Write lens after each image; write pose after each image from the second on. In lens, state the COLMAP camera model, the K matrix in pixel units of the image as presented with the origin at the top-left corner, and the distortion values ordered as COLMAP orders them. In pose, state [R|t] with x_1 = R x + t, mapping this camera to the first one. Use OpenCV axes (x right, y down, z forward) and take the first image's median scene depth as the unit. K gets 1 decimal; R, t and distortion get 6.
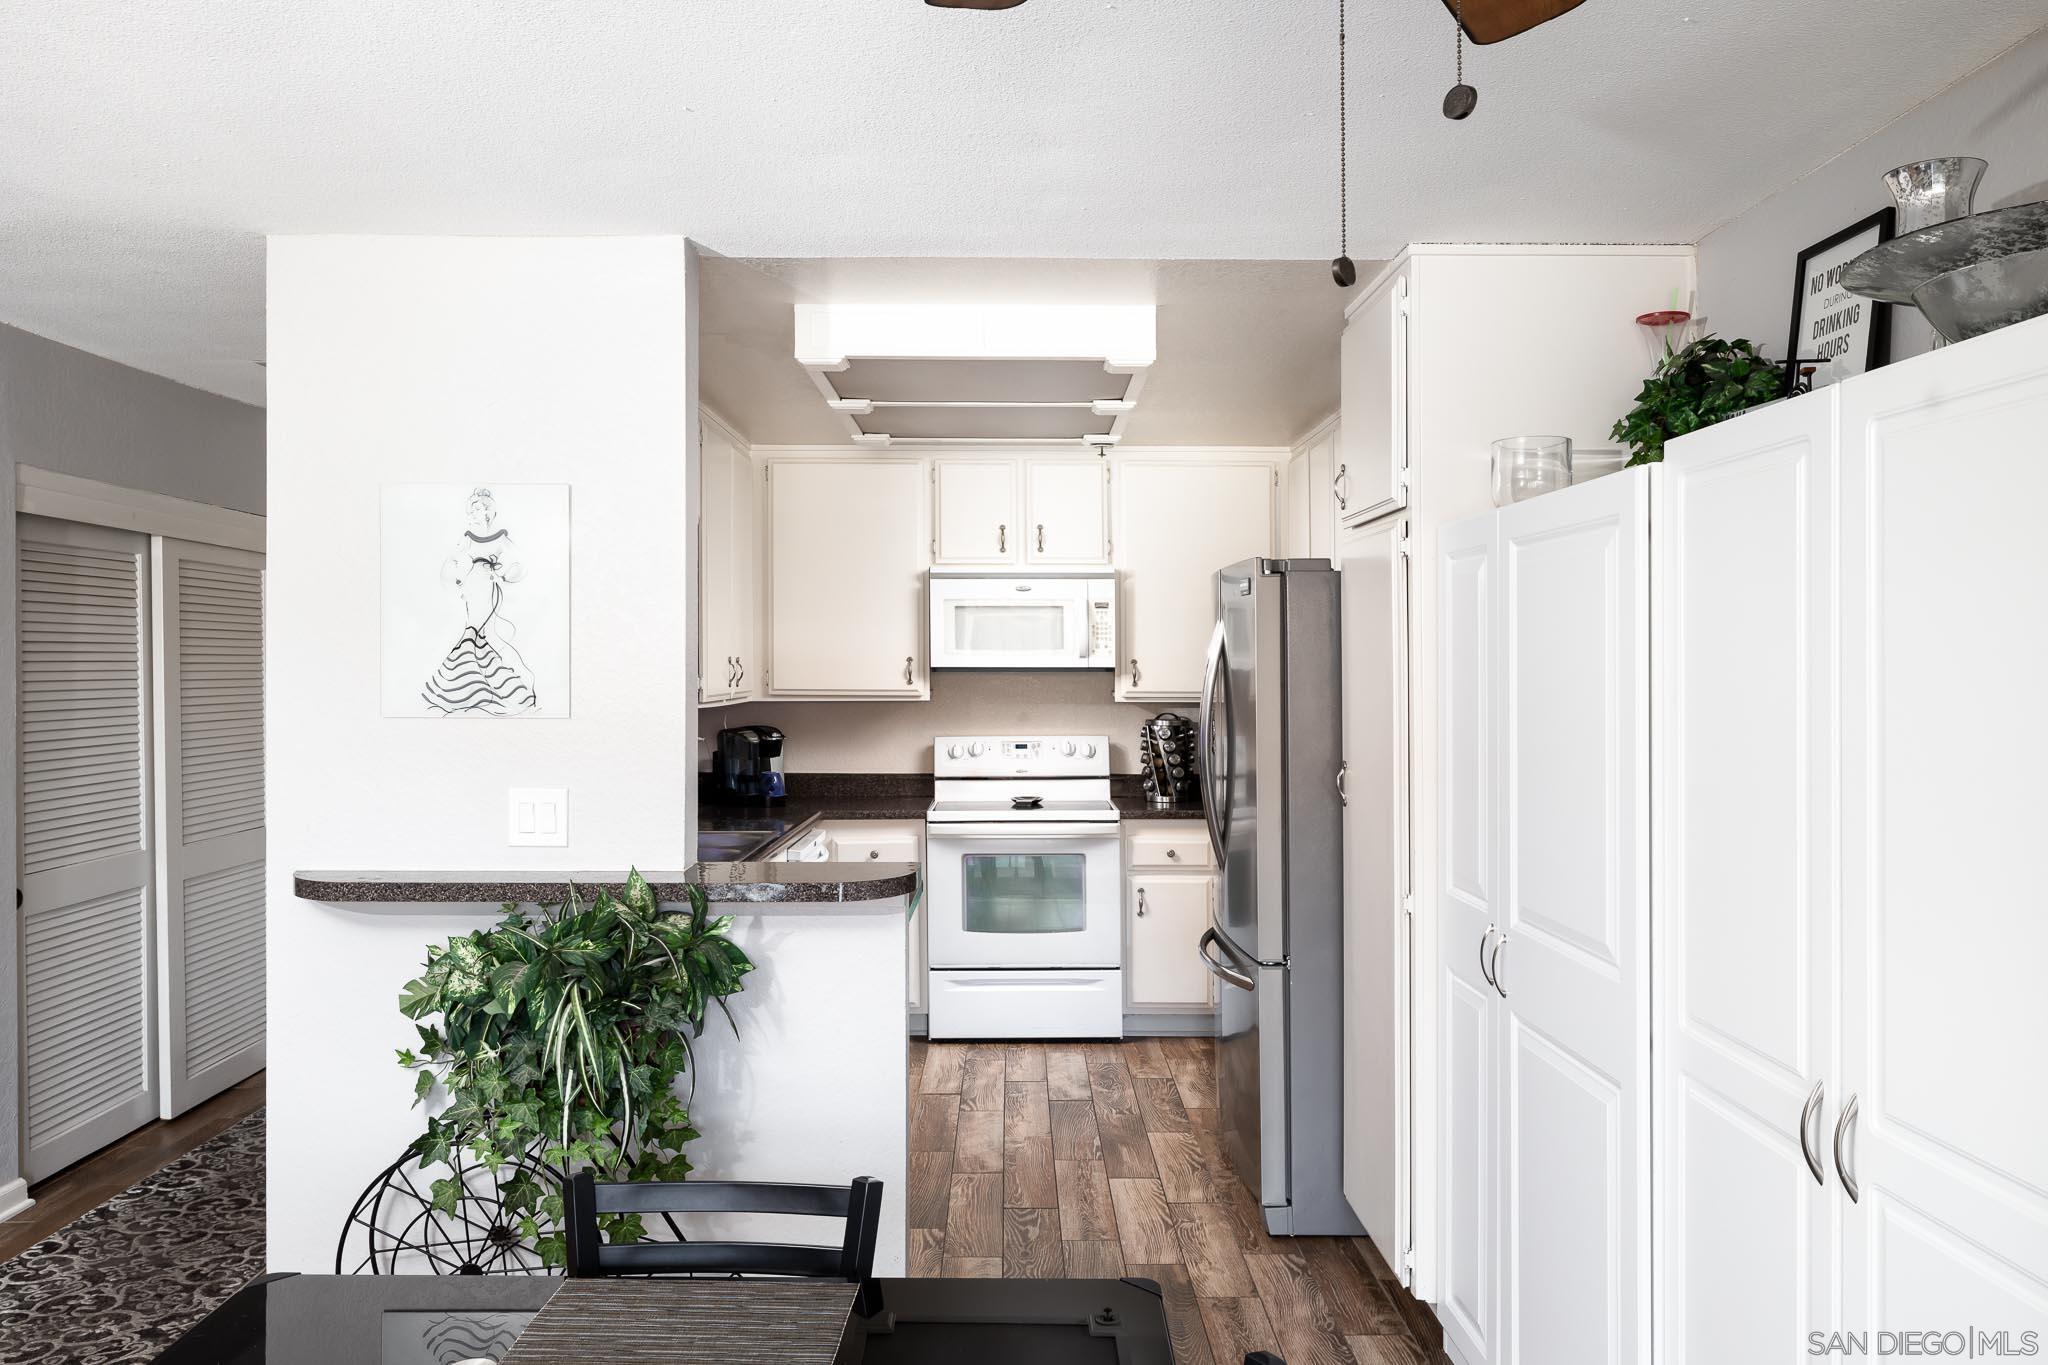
lens RADIAL K [[1402.2, 0, 1025.9], [0, 1402.2, 676.2], [0, 0, 1]] dist [-0.000952, -0.007148]
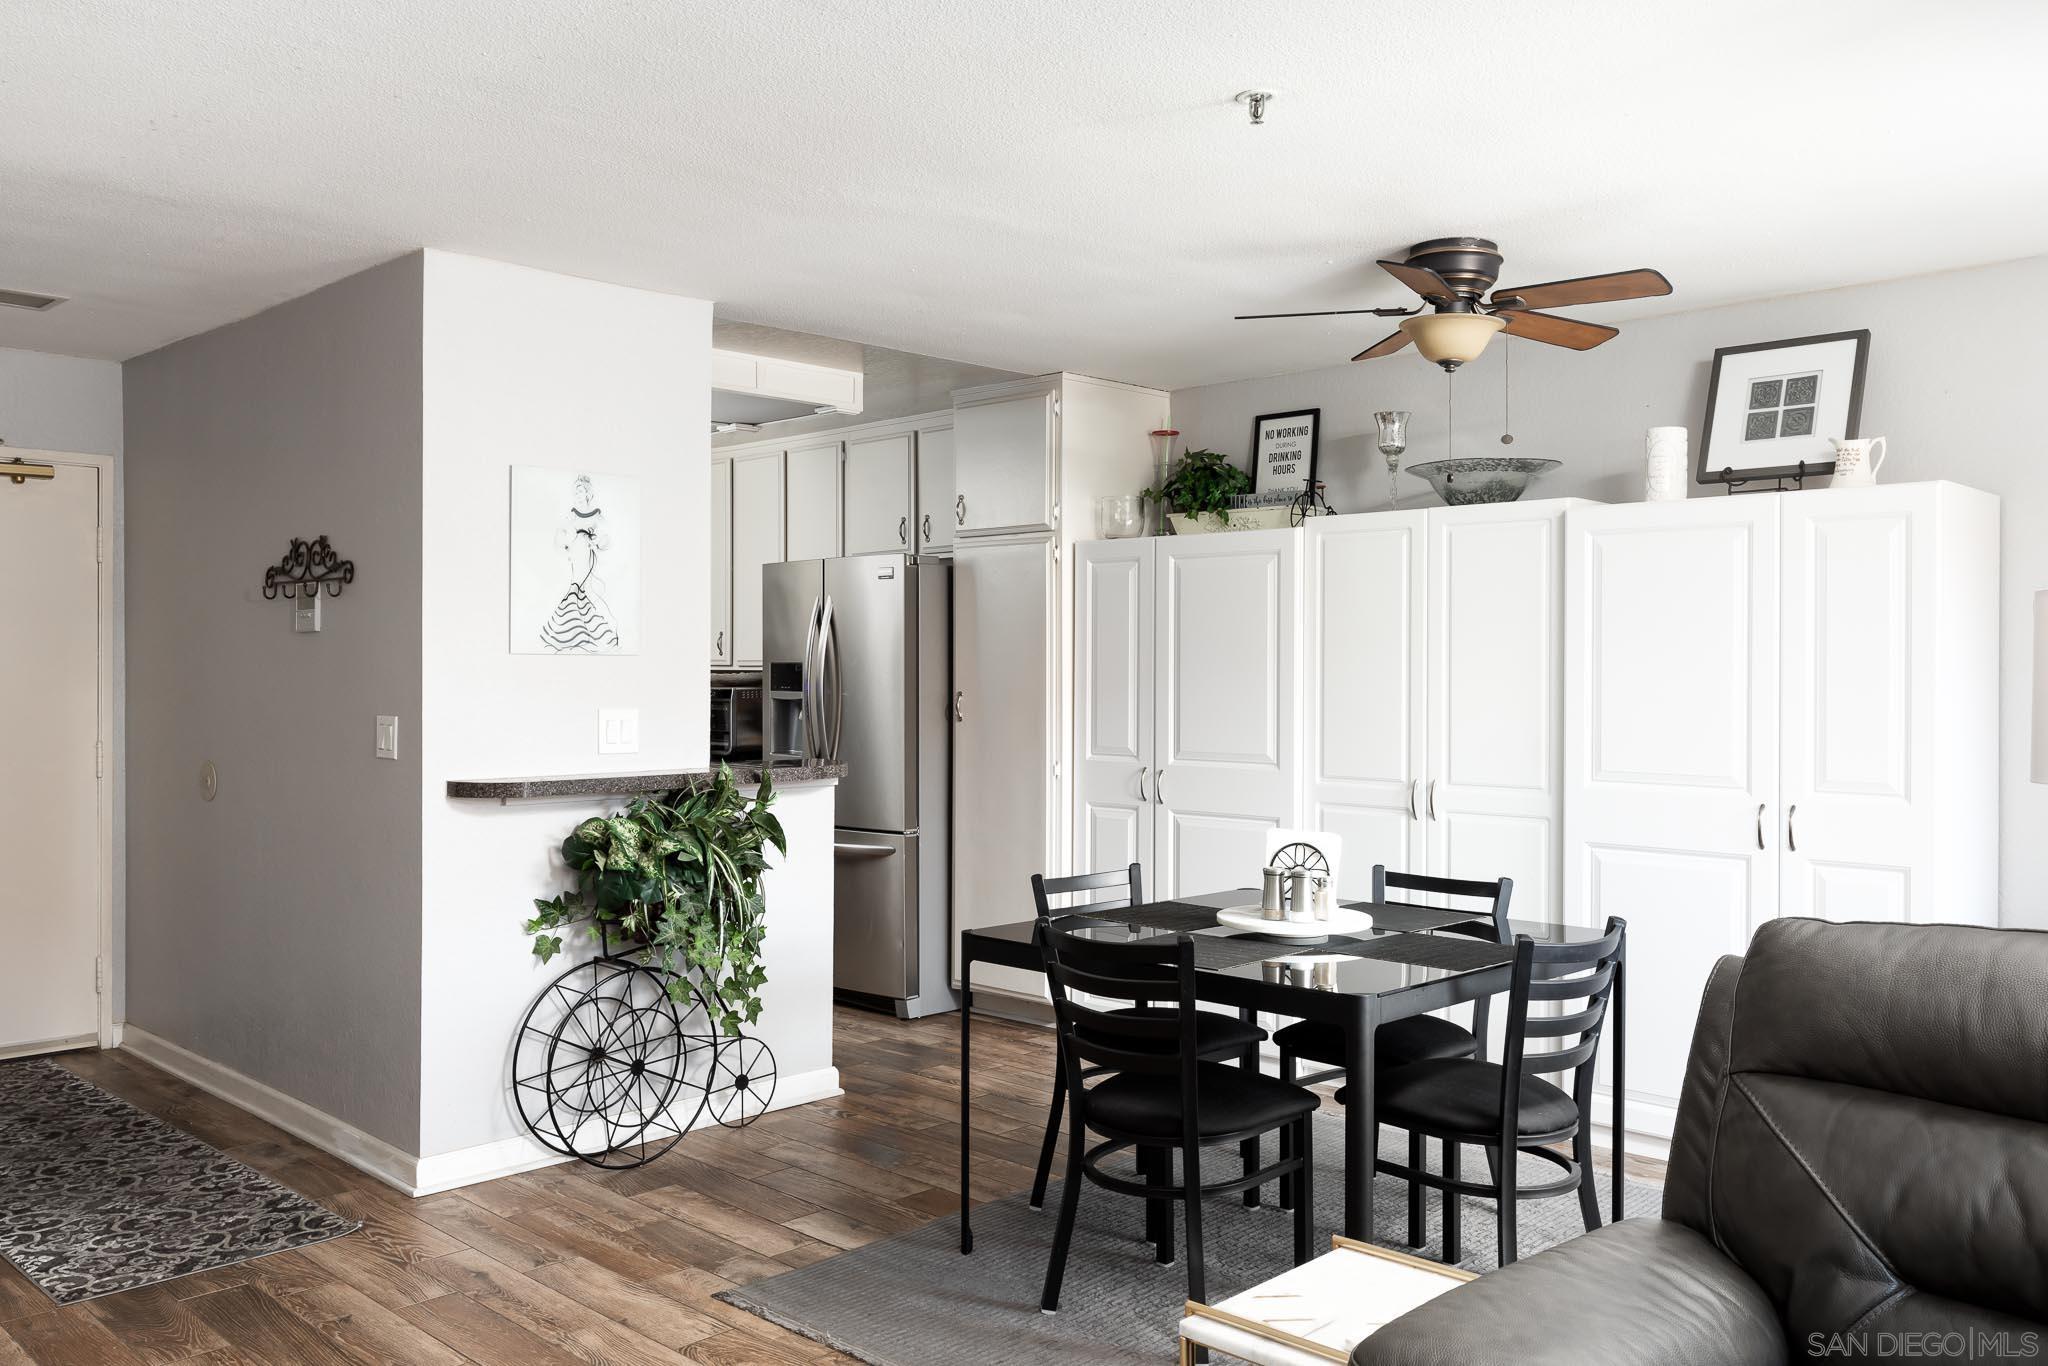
lens RADIAL K [[1642.8, 0, 1010.8], [0, 1642.8, 680.7], [0, 0, 1]] dist [0.002064, -0.011773]
pose [[0.709523, -0.005793, 0.704658, -1.086603], [0.005387, 0.999982, 0.002796, 0.047942], [-0.704661, 0.001812, 0.709542, -0.317167]]
